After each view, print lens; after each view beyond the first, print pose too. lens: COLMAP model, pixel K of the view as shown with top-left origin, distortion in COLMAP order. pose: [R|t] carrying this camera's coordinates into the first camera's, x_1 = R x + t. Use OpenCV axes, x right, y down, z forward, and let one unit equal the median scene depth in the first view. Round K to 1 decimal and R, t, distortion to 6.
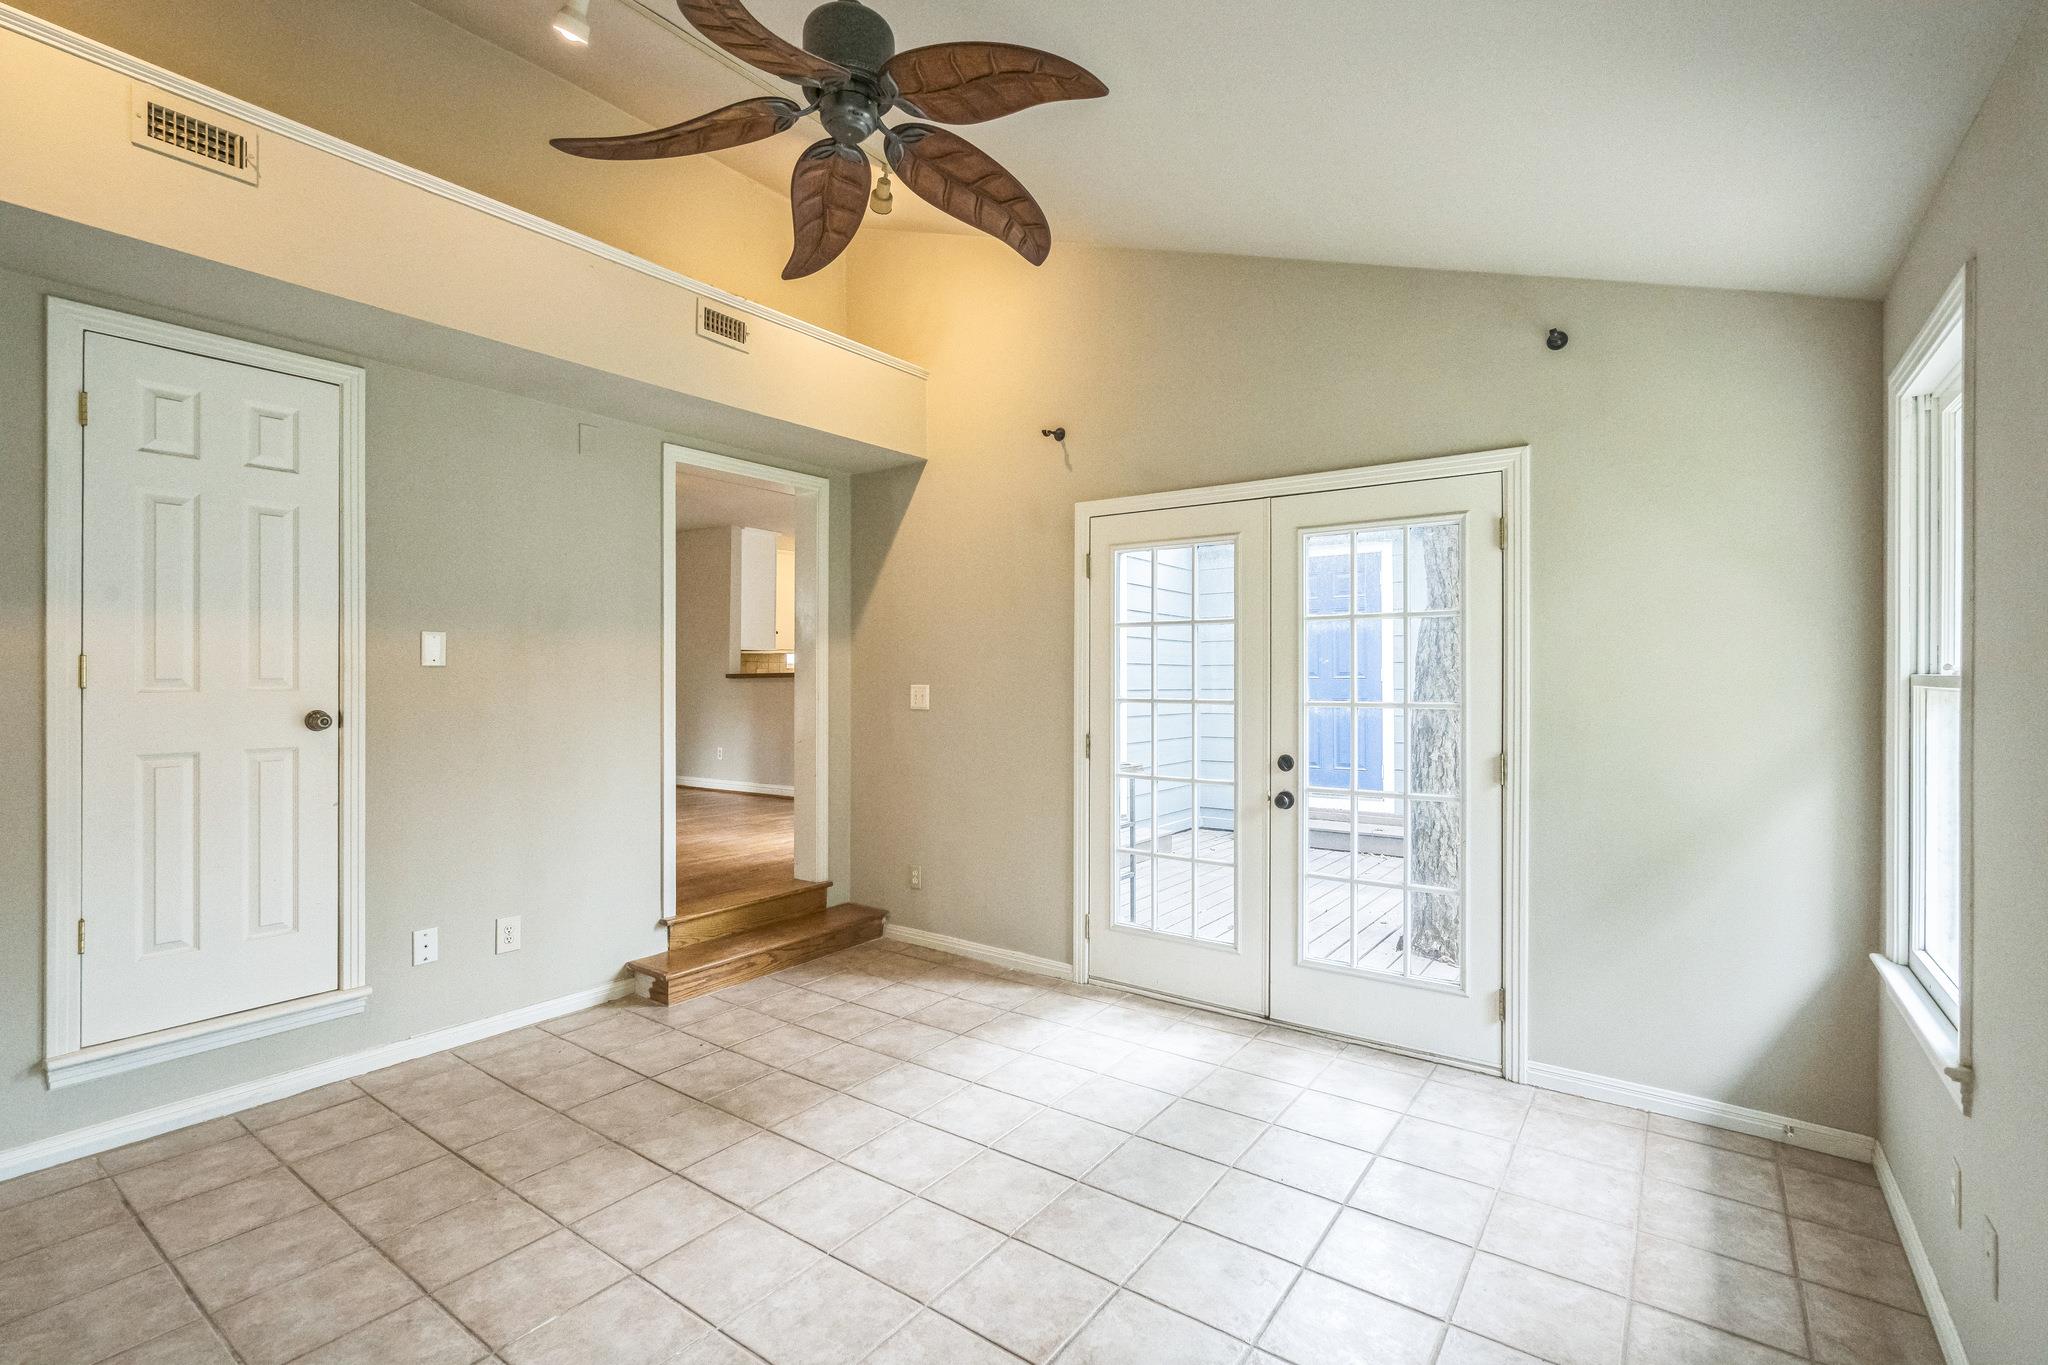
lens RADIAL K [[930.8, 0, 1024.4], [0, 930.8, 676.1], [0, 0, 1]] dist [-0.007492, 0.003419]
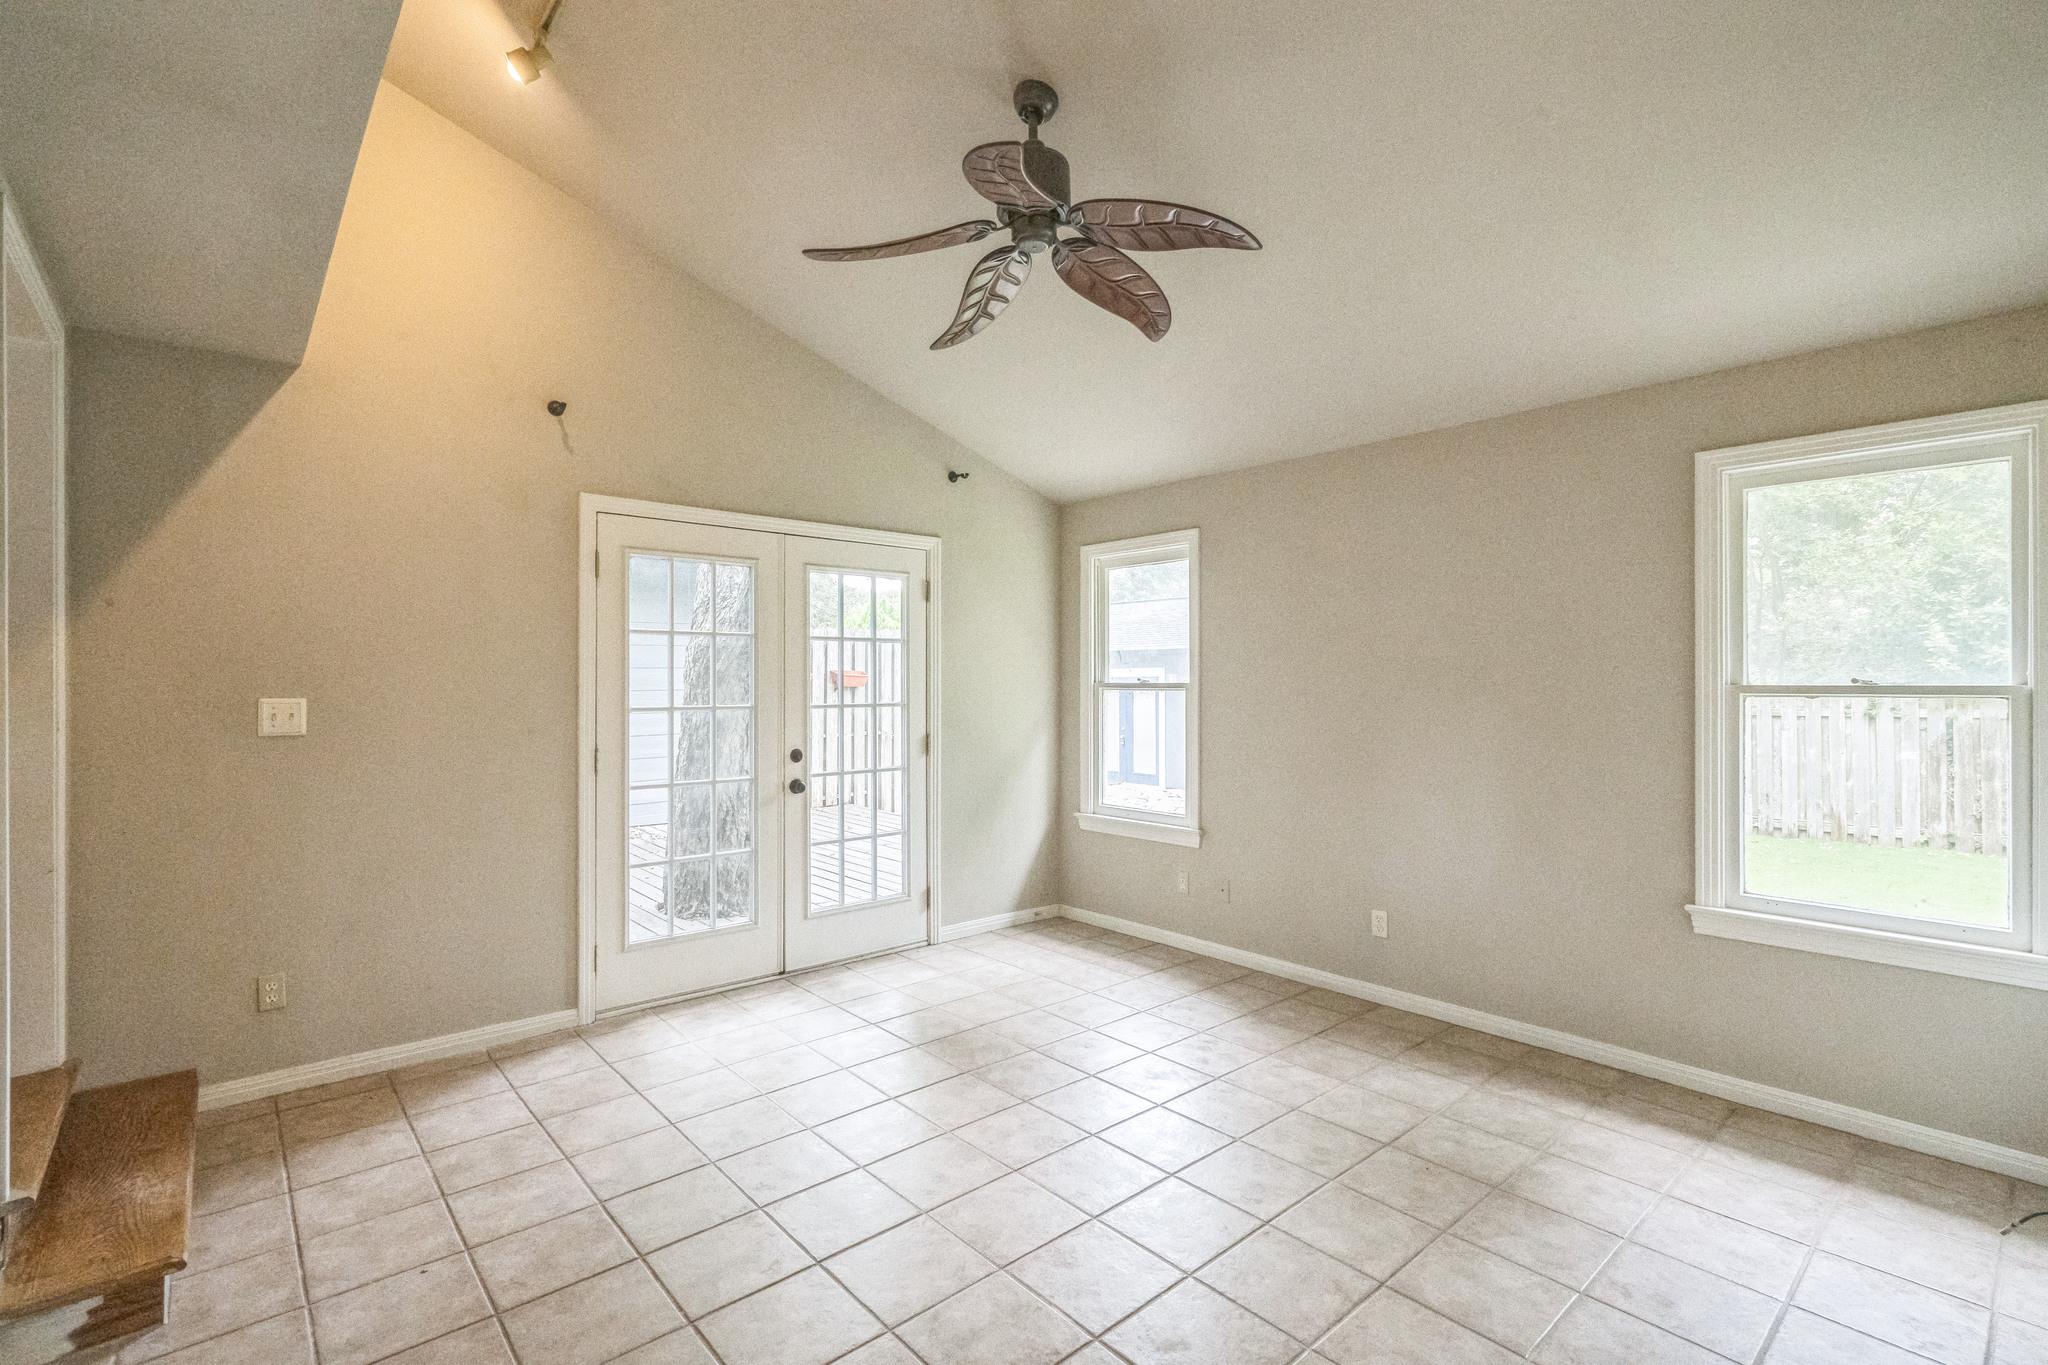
lens RADIAL K [[930.8, 0, 1022.2], [0, 930.8, 679.7], [0, 0, 1]] dist [-0.007492, 0.003419]
pose [[0.221263, 0.001979, 0.975212, -0.834498], [0.002056, 0.999995, -0.002496, -0.002087], [-0.975212, 0.002557, 0.221257, 0.443446]]
